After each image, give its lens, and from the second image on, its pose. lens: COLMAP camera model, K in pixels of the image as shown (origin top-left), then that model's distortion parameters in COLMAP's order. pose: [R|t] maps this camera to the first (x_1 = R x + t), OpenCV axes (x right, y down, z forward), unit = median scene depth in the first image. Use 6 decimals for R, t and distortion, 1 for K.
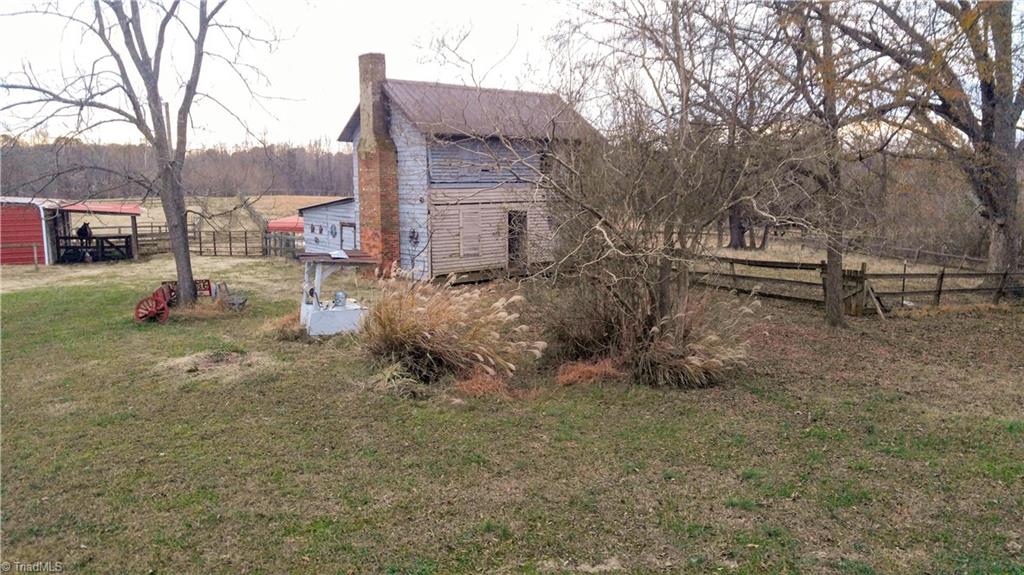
lens RADIAL K [[746.9, 0, 512.0], [0, 746.9, 287.5], [0, 0, 1]] dist [-0.004811, 0.037459]
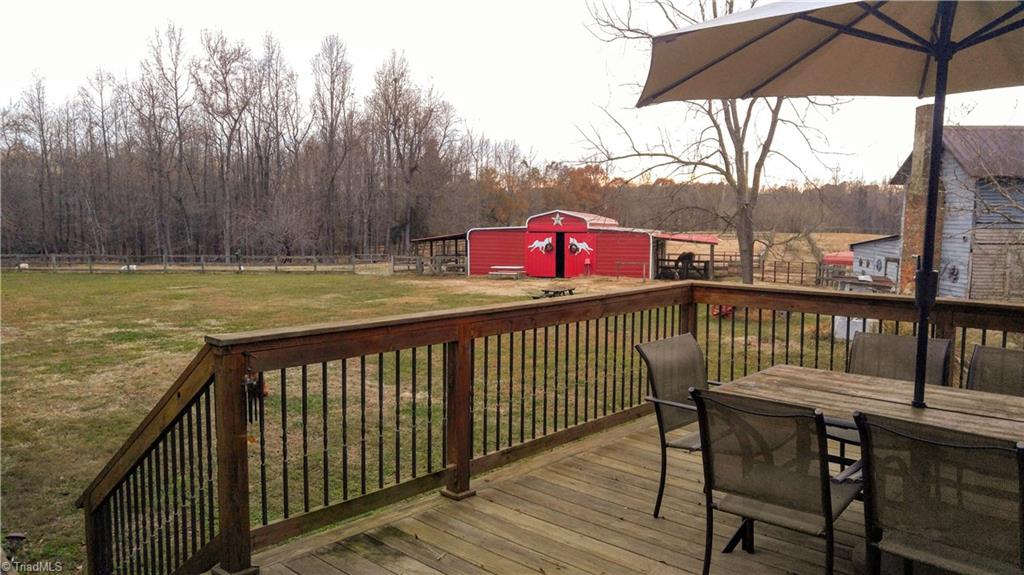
lens RADIAL K [[758.6, 0, 551.2], [0, 758.6, 289.0], [0, 0, 1]] dist [0.000200, 0.002735]
pose [[0.782523, 0.075710, -0.618002, 0.078521], [-0.105609, 0.994336, -0.011910, 0.024284], [0.613600, 0.074586, 0.786087, -0.174522]]
